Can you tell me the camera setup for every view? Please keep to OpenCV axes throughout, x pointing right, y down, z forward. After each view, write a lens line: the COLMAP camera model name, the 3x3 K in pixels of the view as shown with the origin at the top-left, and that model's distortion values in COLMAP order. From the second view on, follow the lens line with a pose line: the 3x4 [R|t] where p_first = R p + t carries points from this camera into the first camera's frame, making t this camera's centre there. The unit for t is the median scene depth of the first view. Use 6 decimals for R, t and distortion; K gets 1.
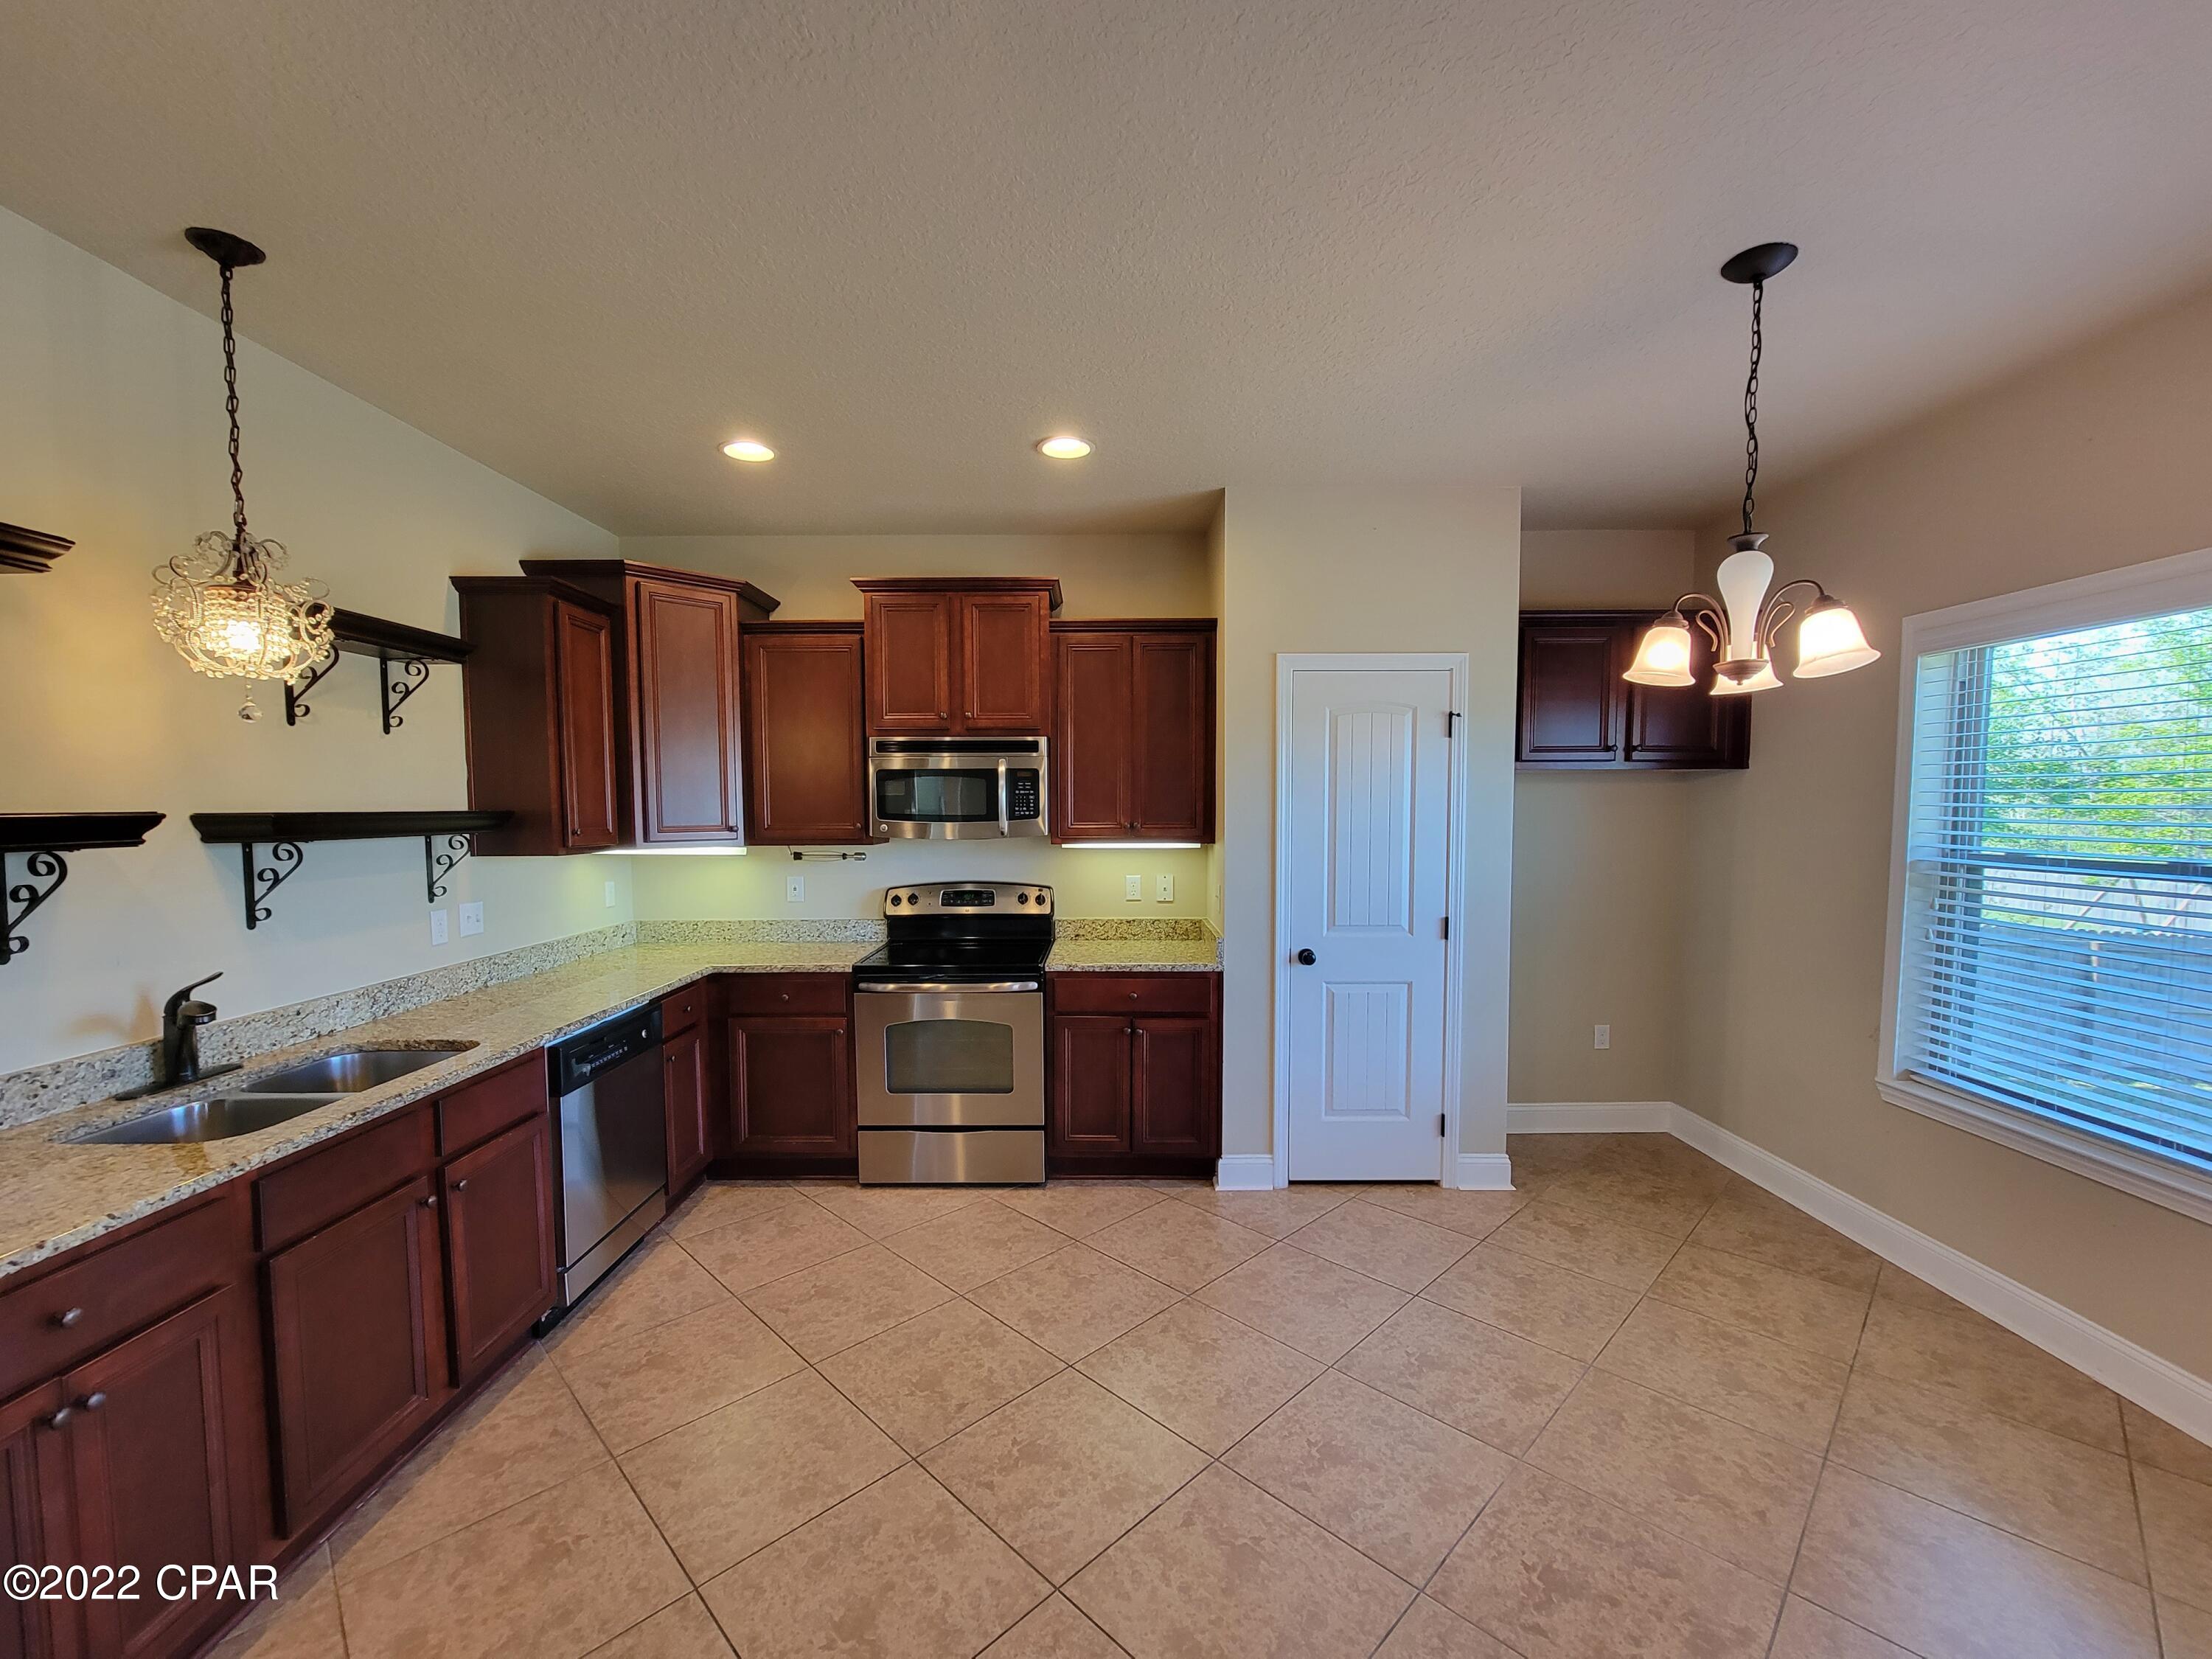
lens RADIAL K [[910.6, 0, 1095.4], [0, 910.6, 857.2], [0, 0, 1]] dist [-0.001347, 0.000077]
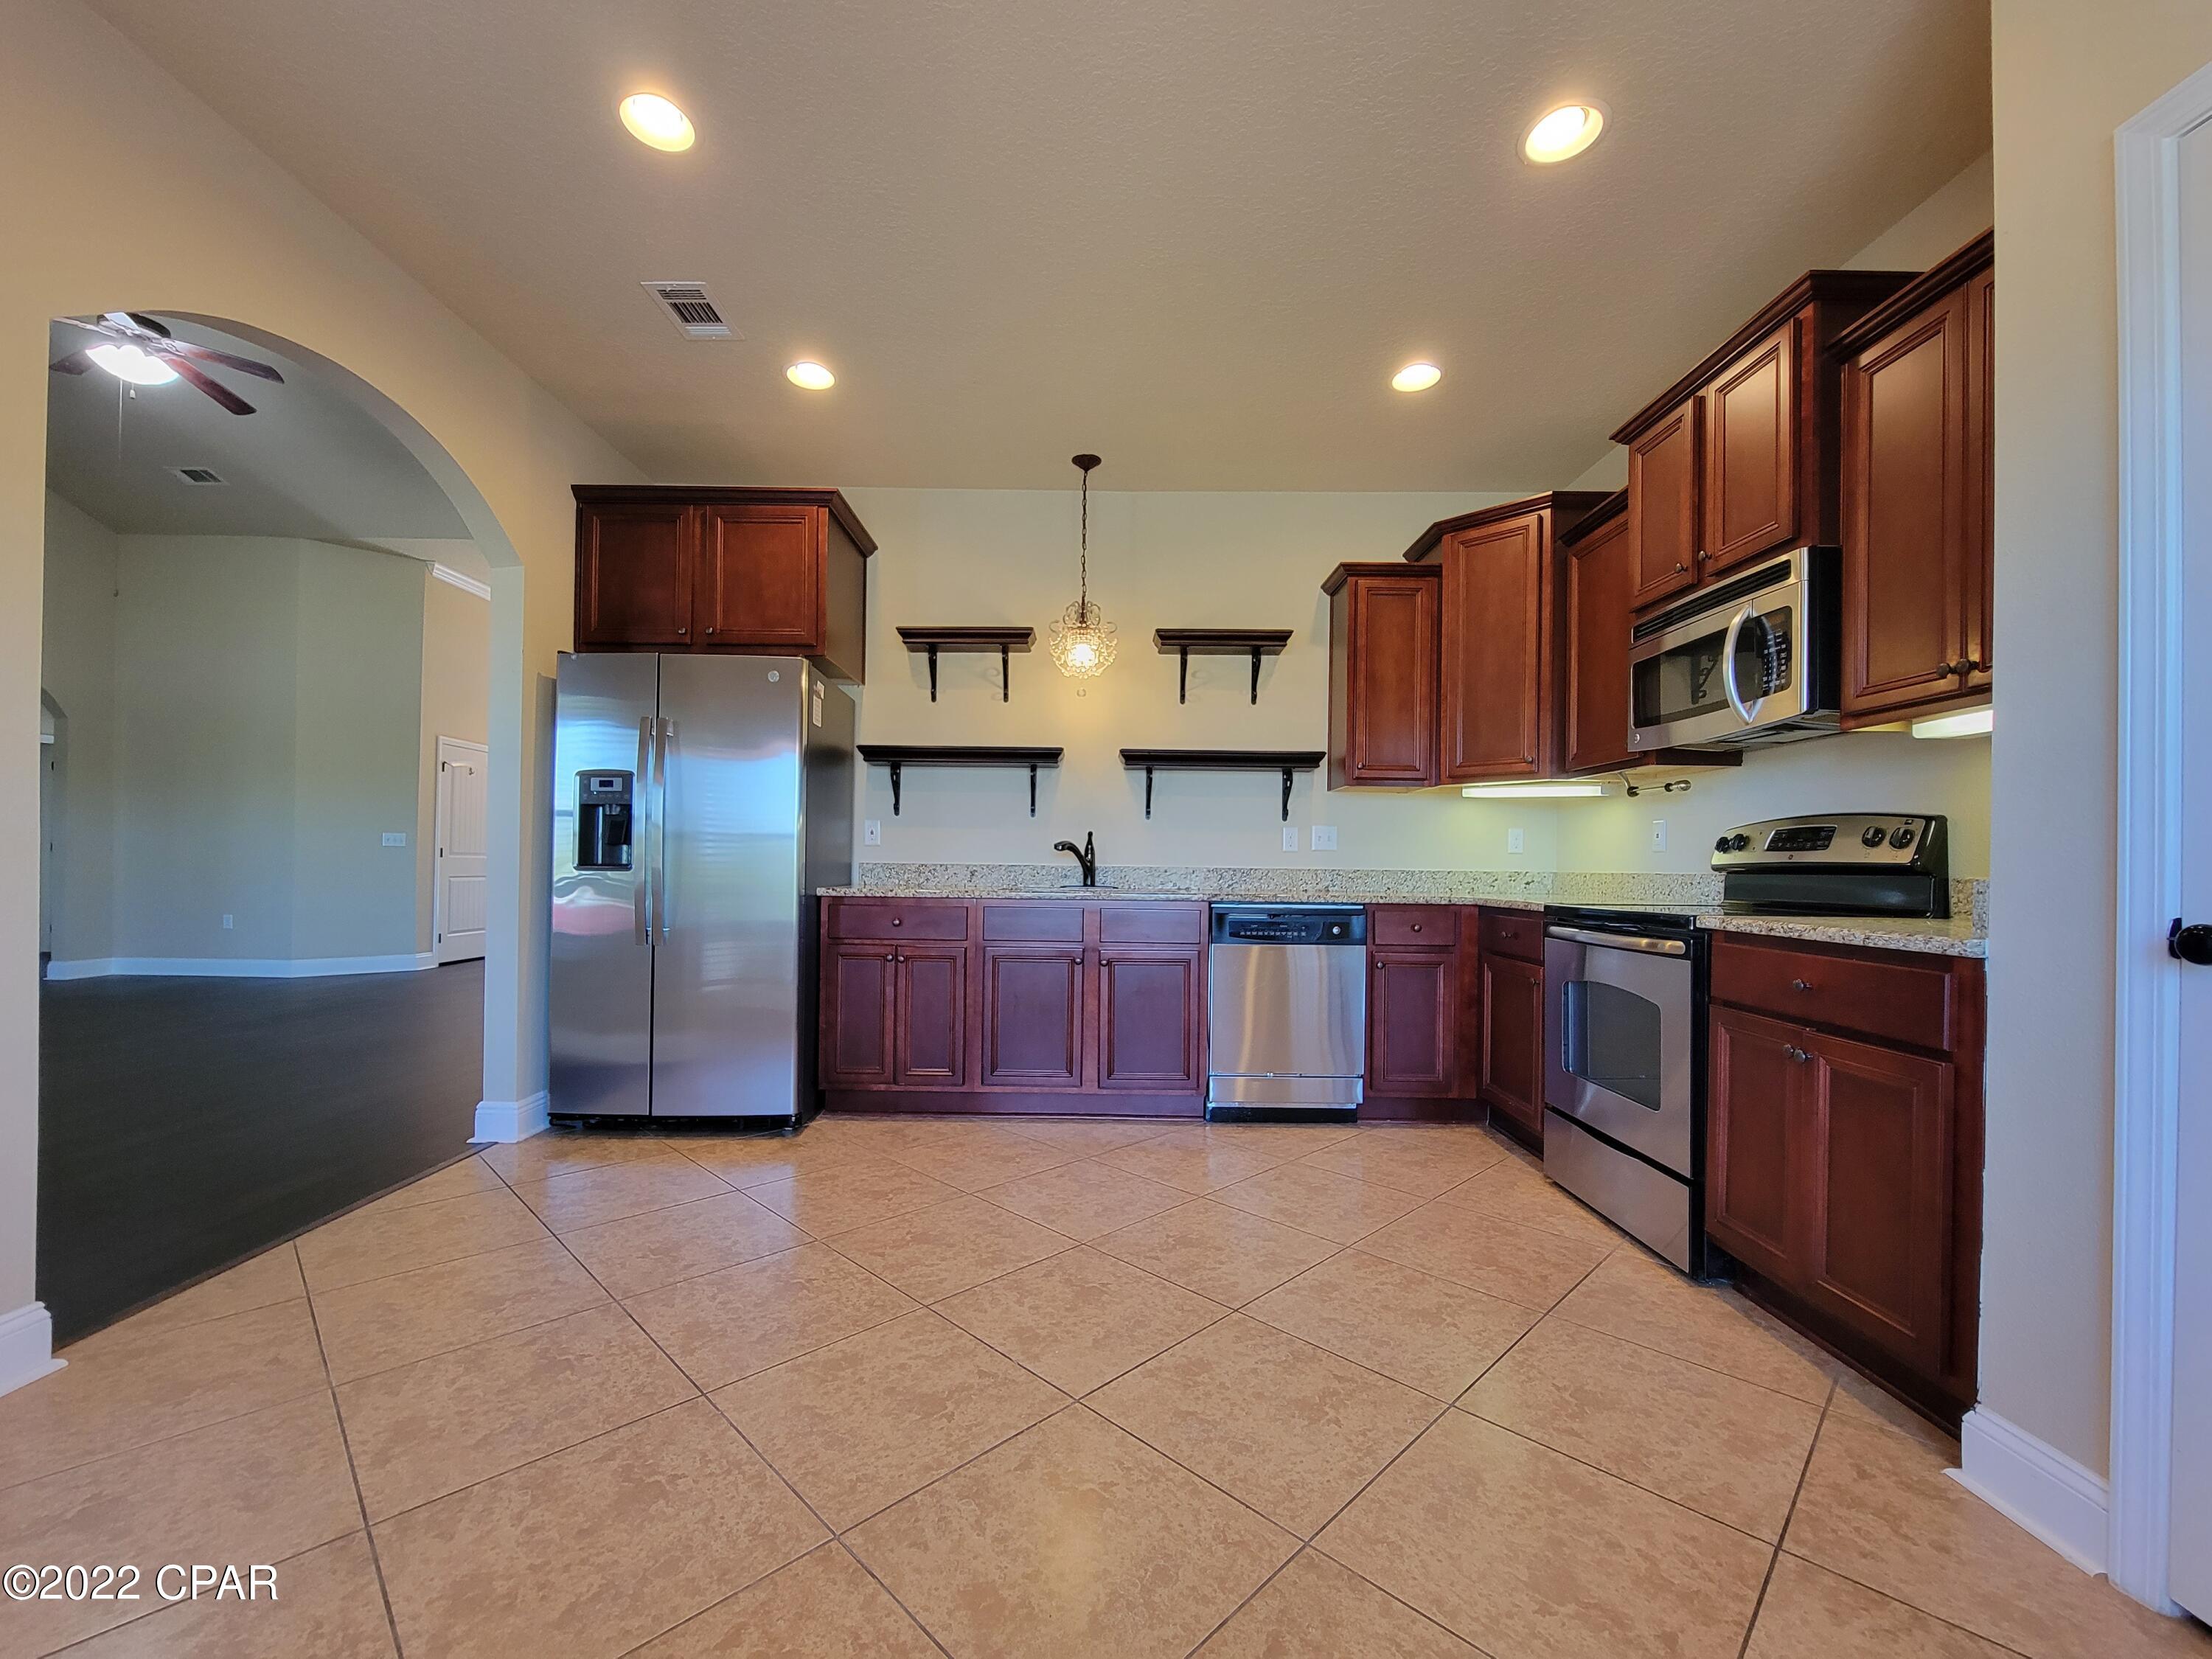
lens RADIAL K [[910.6, 0, 1095.4], [0, 910.6, 857.2], [0, 0, 1]] dist [-0.001347, 0.000077]
pose [[0.003812, -0.003645, -0.999986, 0.560220], [-0.071286, 0.997448, -0.003907, 0.108401], [0.997449, 0.071300, 0.003543, 0.581480]]
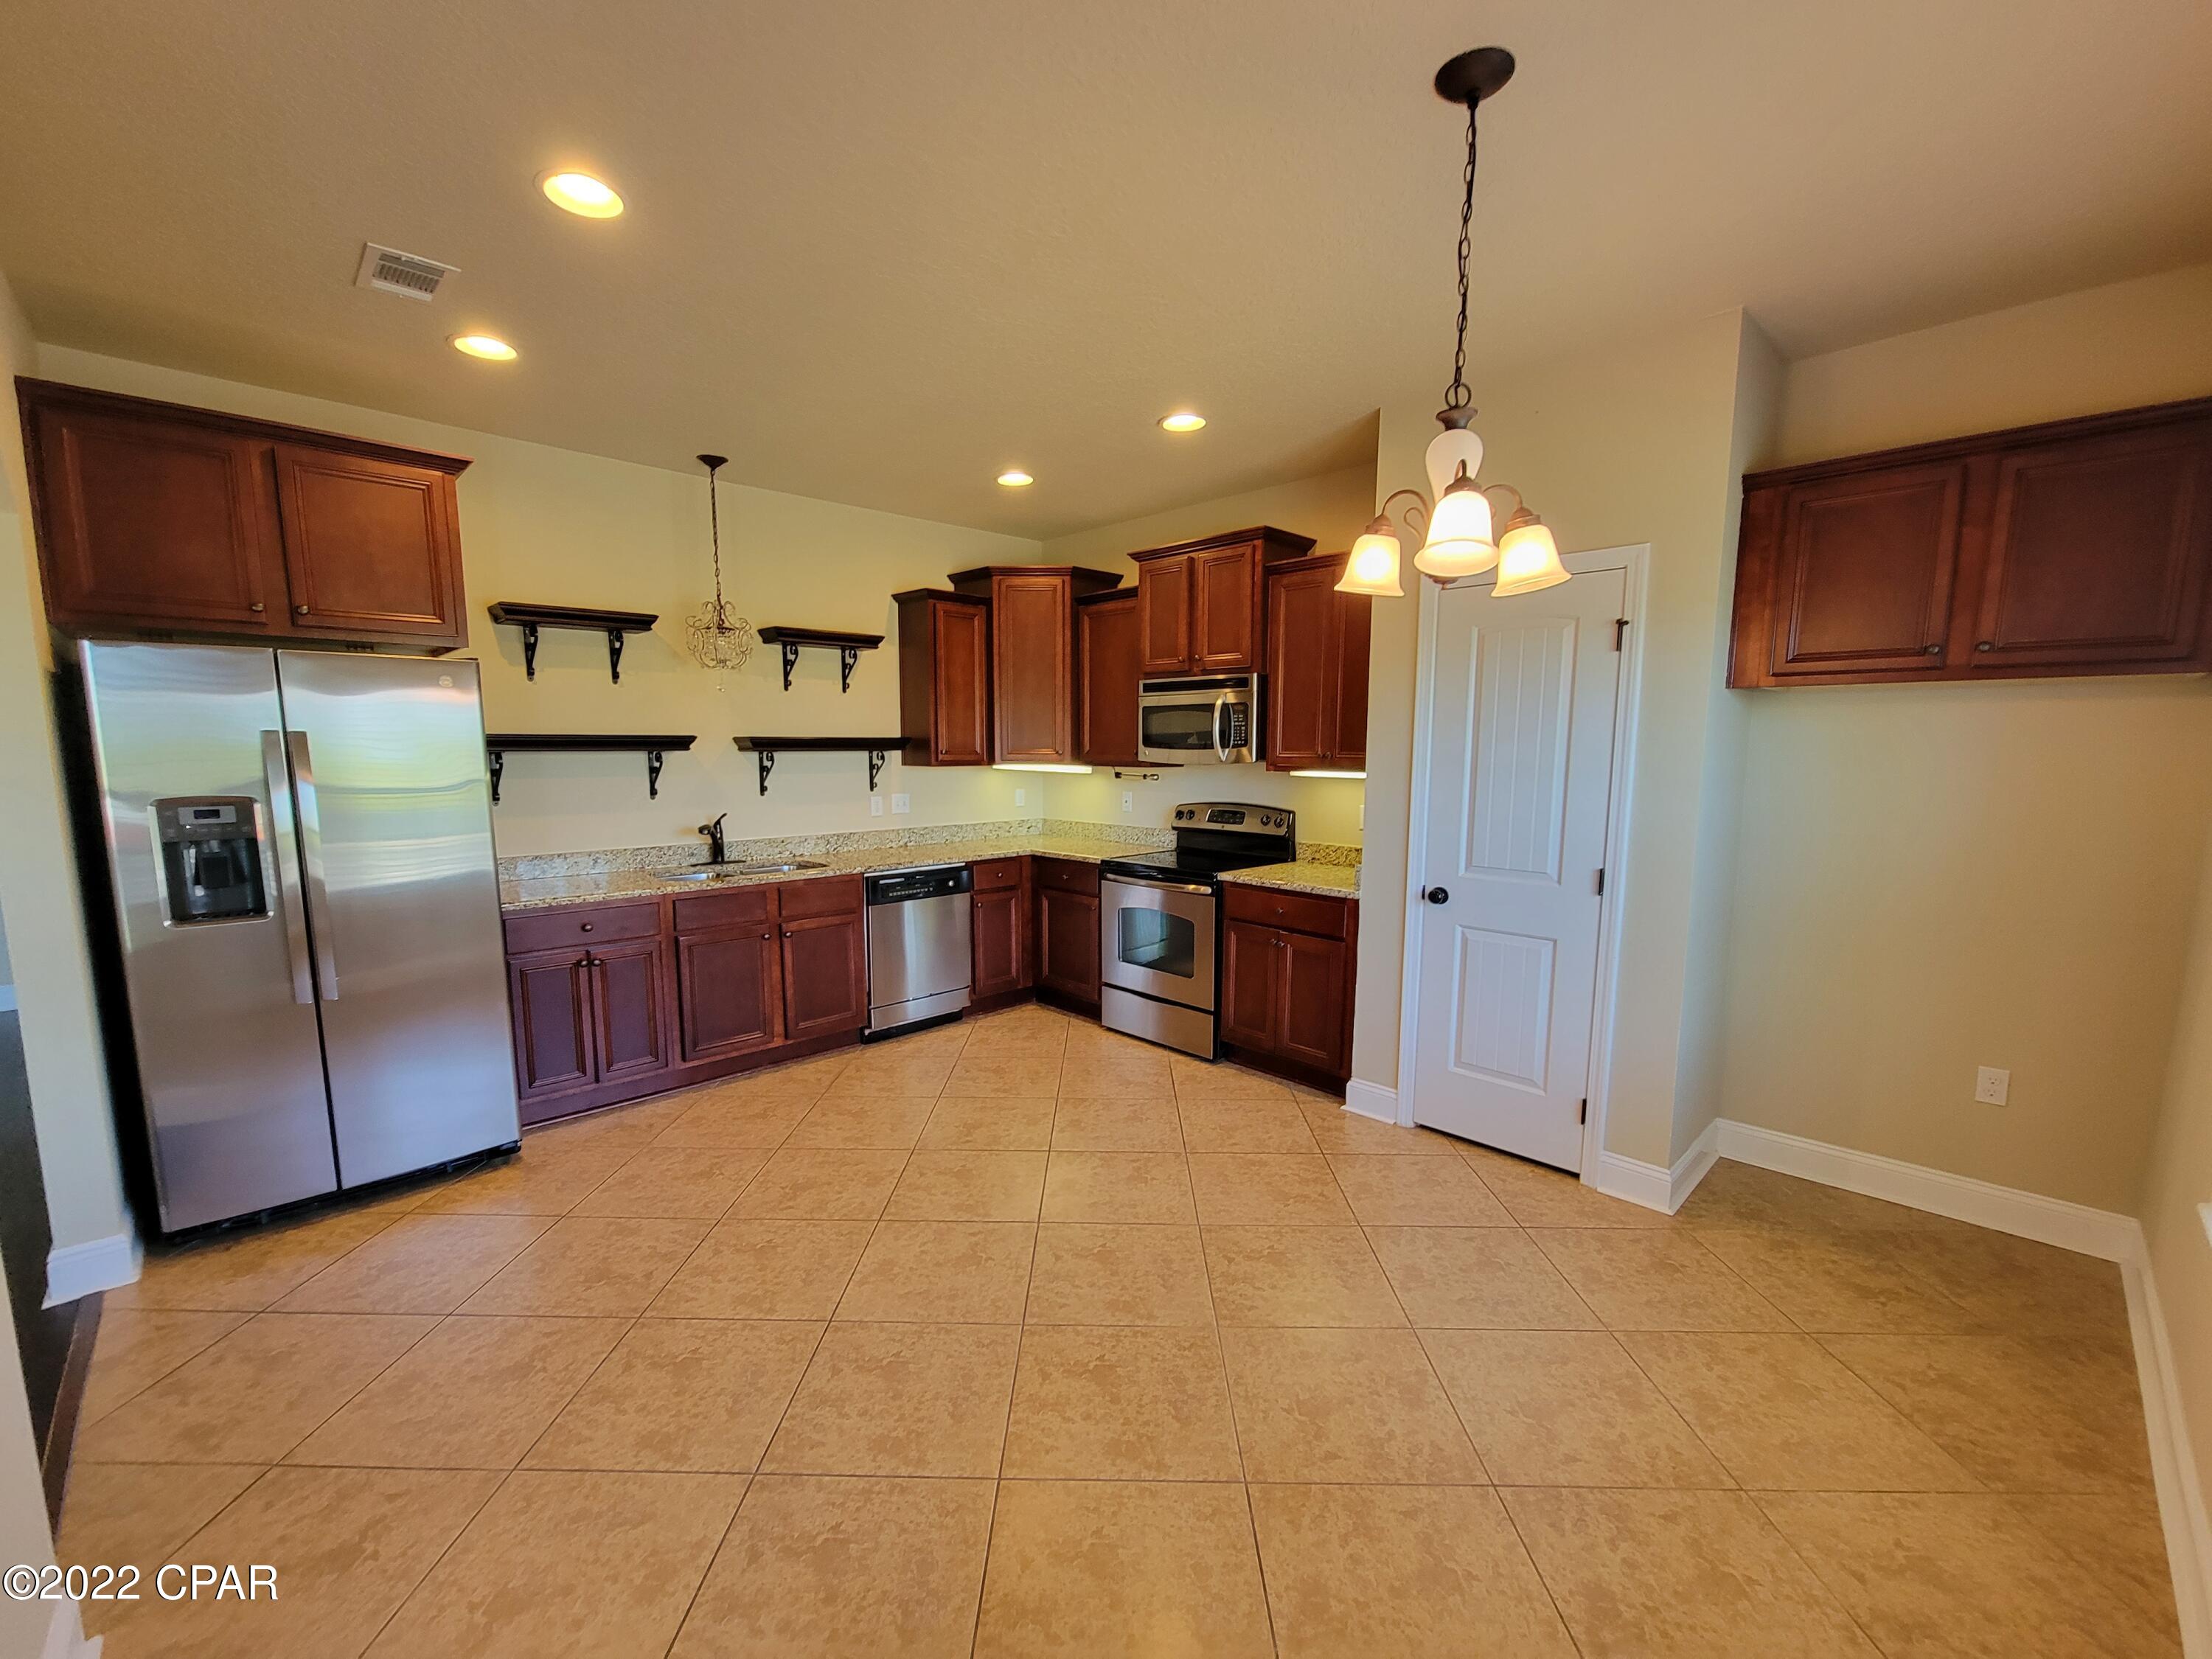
lens RADIAL K [[910.6, 0, 1095.4], [0, 910.6, 857.2], [0, 0, 1]] dist [-0.001347, 0.000077]
pose [[0.699201, 0.094415, -0.708664, 0.647205], [-0.046642, 0.995154, 0.086564, 0.004157], [0.713402, -0.027472, 0.700216, 0.081500]]
